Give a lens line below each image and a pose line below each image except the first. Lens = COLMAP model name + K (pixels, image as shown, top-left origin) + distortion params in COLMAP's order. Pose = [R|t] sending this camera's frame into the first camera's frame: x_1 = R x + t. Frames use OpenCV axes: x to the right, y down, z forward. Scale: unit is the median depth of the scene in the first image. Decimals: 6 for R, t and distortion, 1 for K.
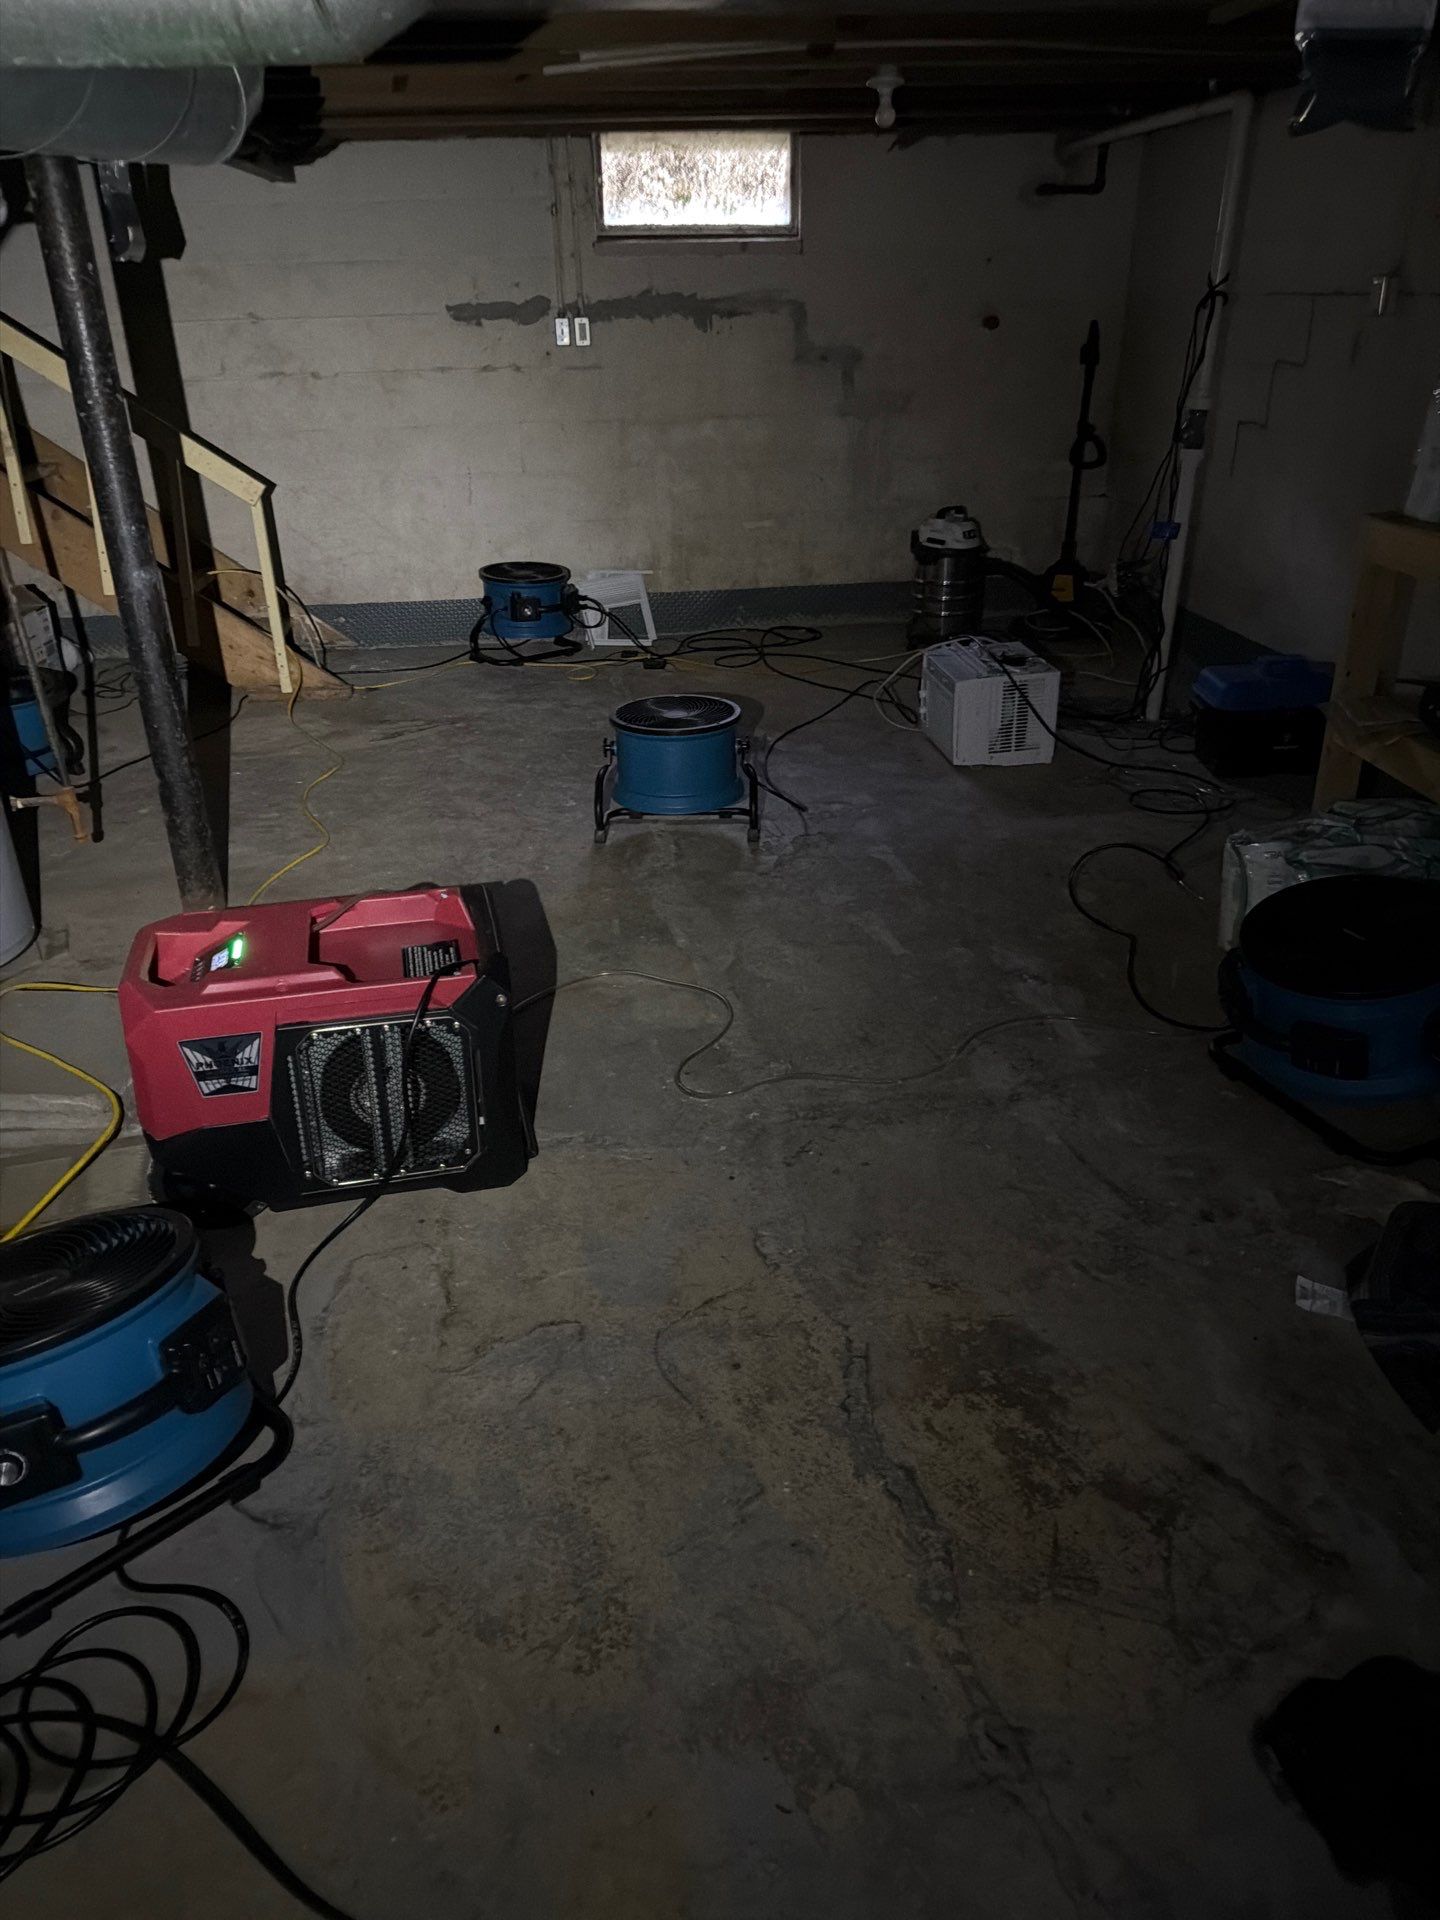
lens RADIAL K [[1297.8, 0, 720.0], [0, 1297.8, 960.0], [0, 0, 1]] dist [0.104589, -0.133257]
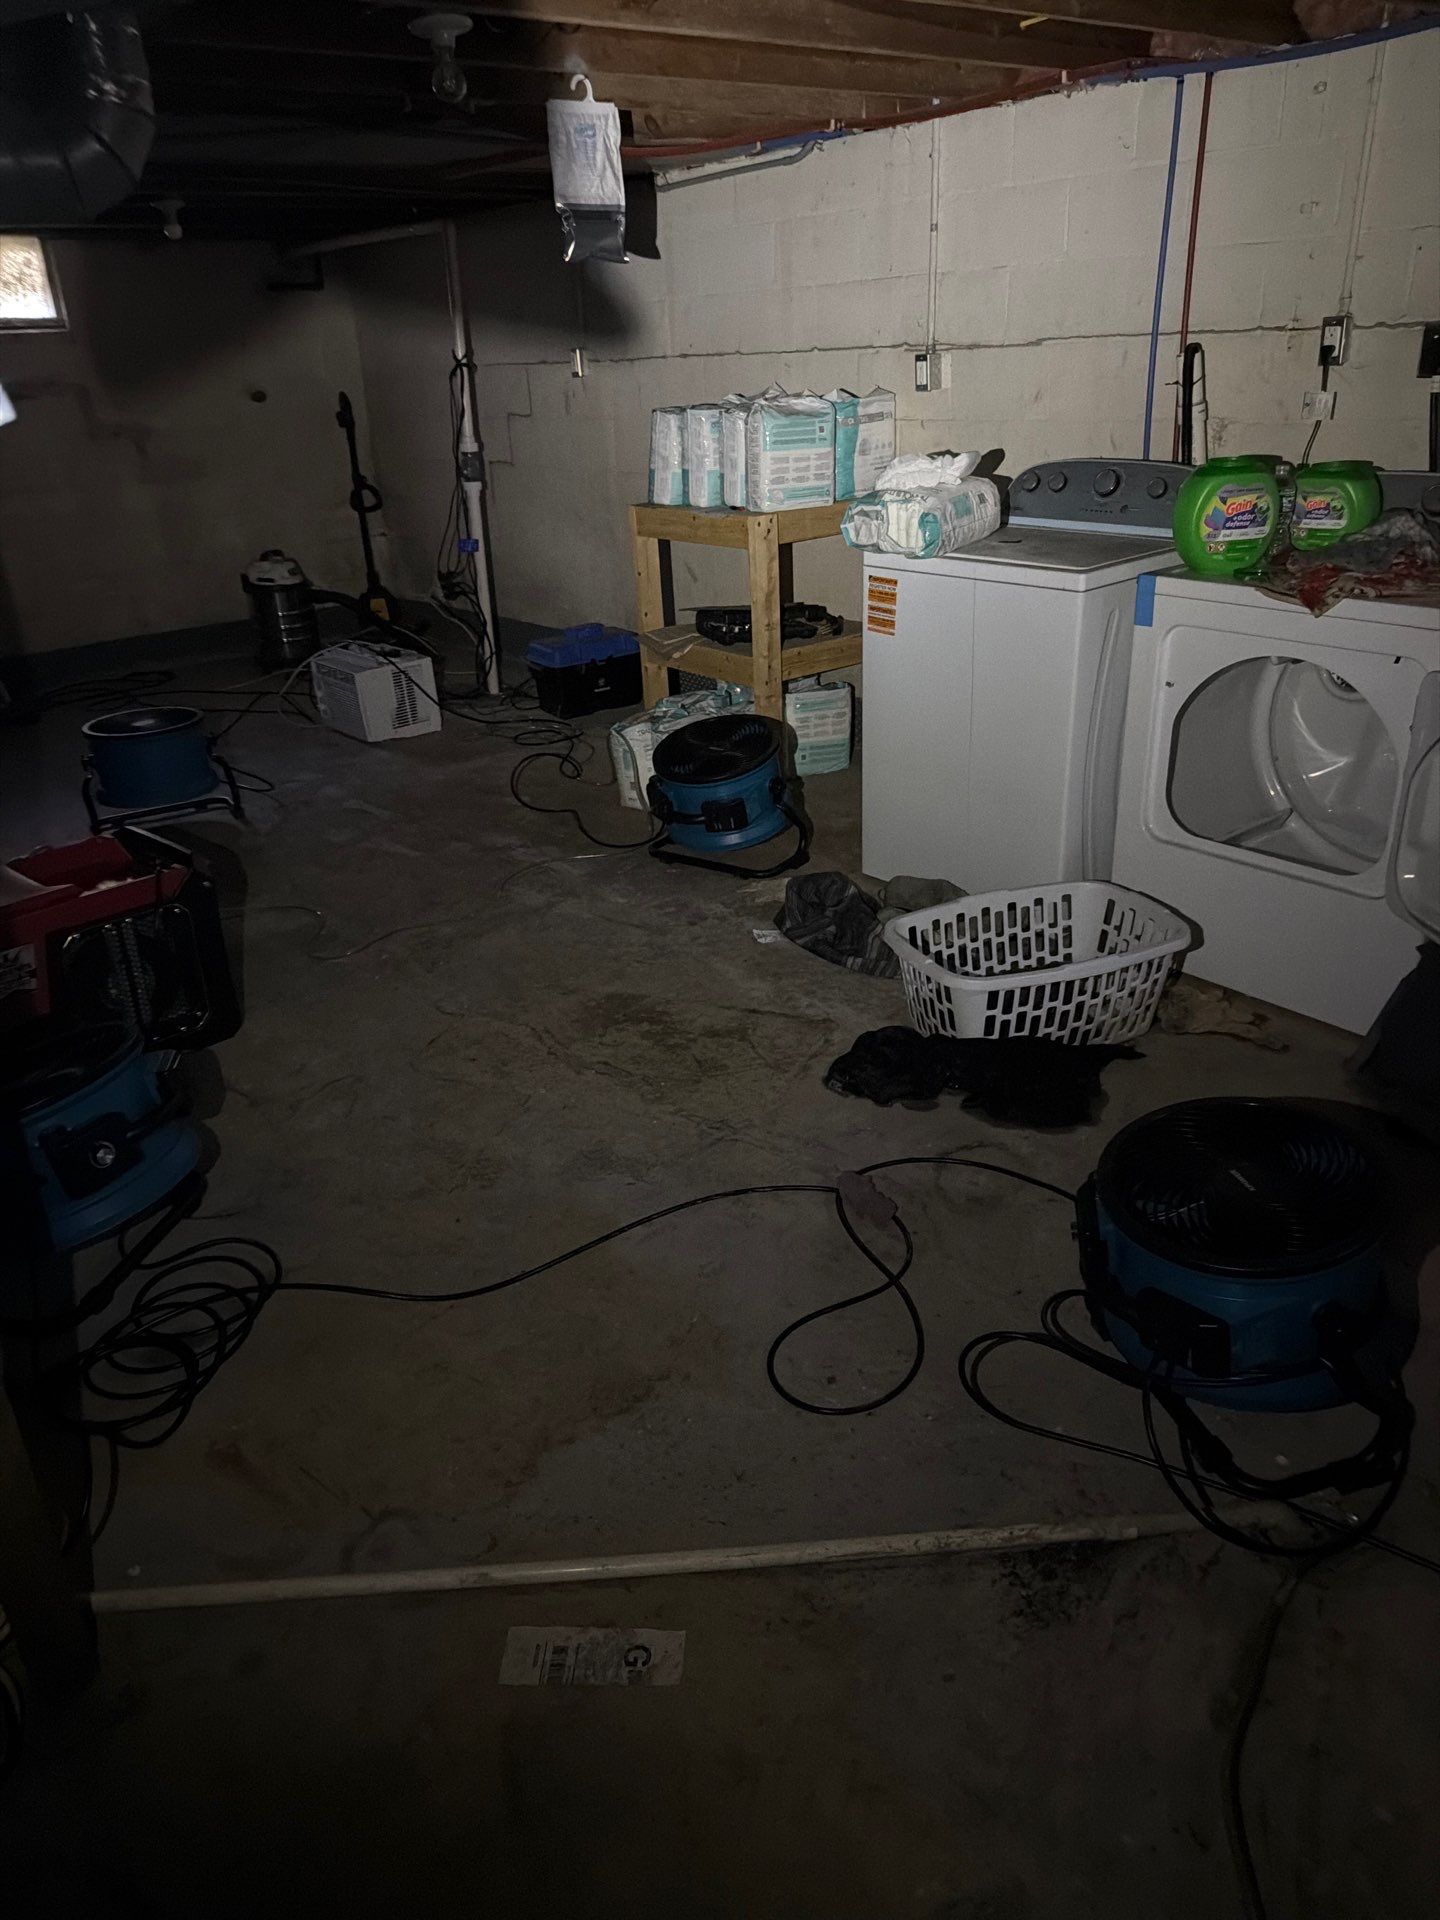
lens RADIAL K [[1297.8, 0, 720.0], [0, 1297.8, 960.0], [0, 0, 1]] dist [0.104589, -0.133257]
pose [[0.831361, -0.252214, 0.495204, -0.210834], [0.278002, 0.960320, 0.022387, 0.112176], [-0.481200, 0.119056, 0.868488, -0.203939]]
